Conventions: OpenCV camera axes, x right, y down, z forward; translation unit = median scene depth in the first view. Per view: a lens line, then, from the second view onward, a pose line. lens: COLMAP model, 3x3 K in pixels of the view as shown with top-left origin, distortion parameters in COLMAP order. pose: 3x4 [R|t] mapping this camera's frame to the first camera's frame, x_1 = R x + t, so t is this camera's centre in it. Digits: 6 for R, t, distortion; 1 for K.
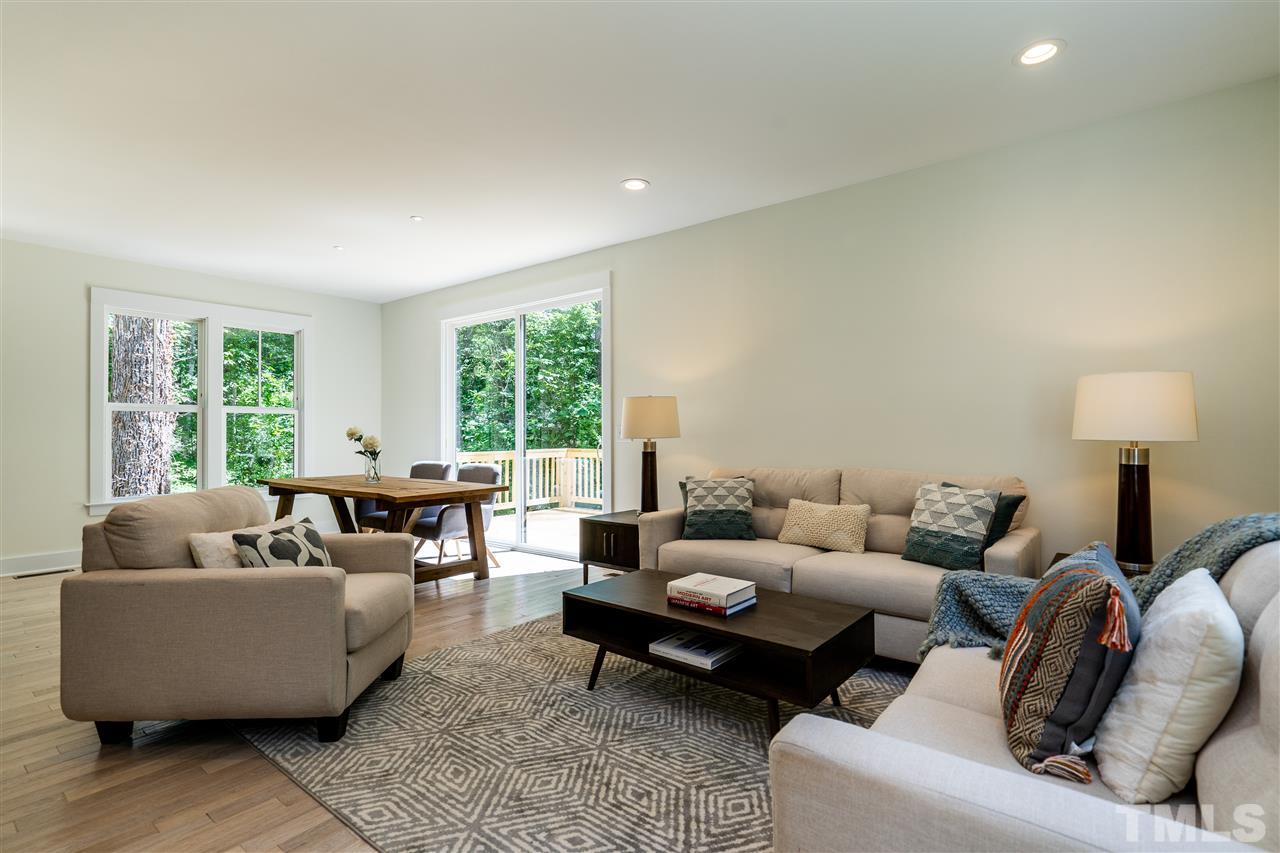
lens RADIAL K [[608.8, 0, 647.1], [0, 608.8, 425.9], [0, 0, 1]] dist [0.002734, 0.000482]
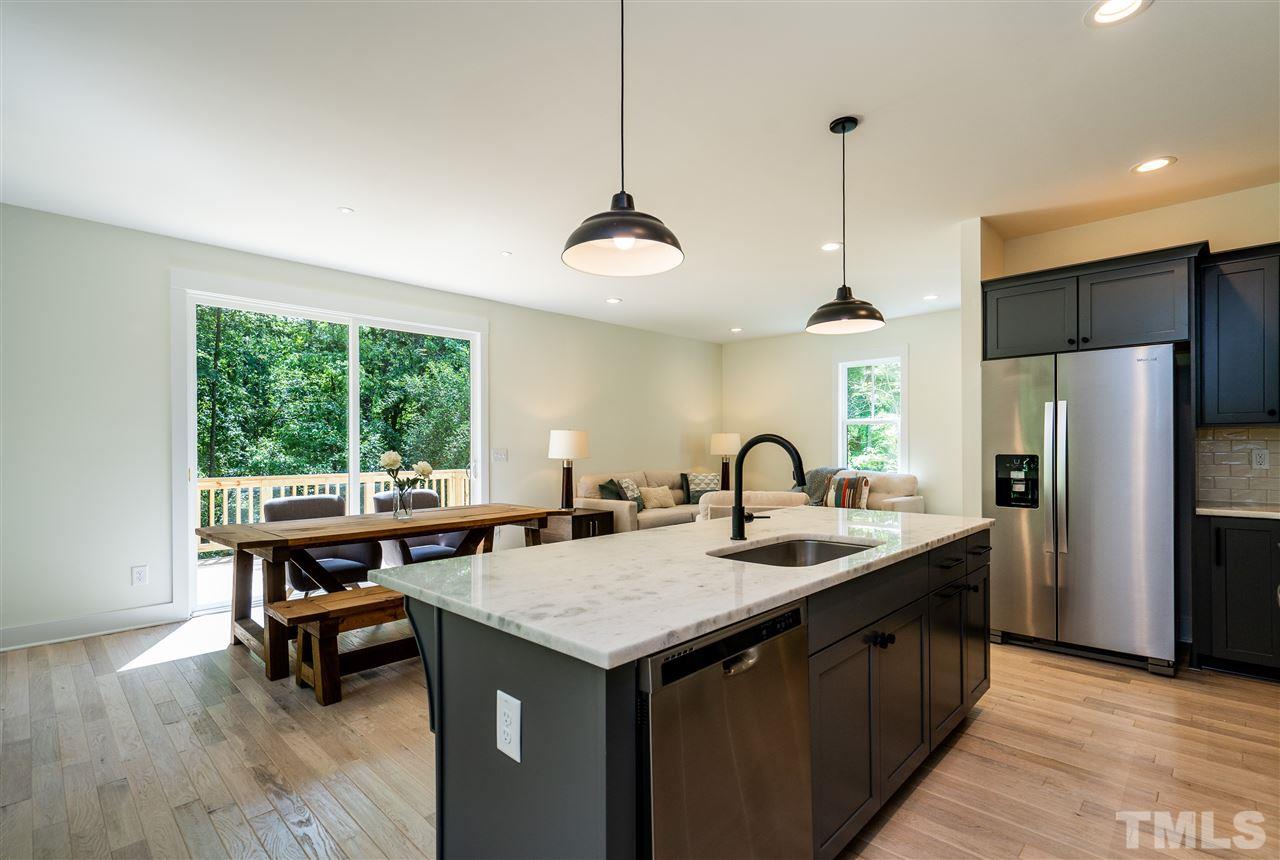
lens RADIAL K [[594.8, 0, 641.3], [0, 594.8, 446.3], [0, 0, 1]] dist [-0.001375, -0.000640]
pose [[0.107862, 0.004165, 0.994157, -1.656556], [-0.004347, 0.999984, -0.003718, -0.004722], [-0.994156, -0.003920, 0.107879, 0.791585]]
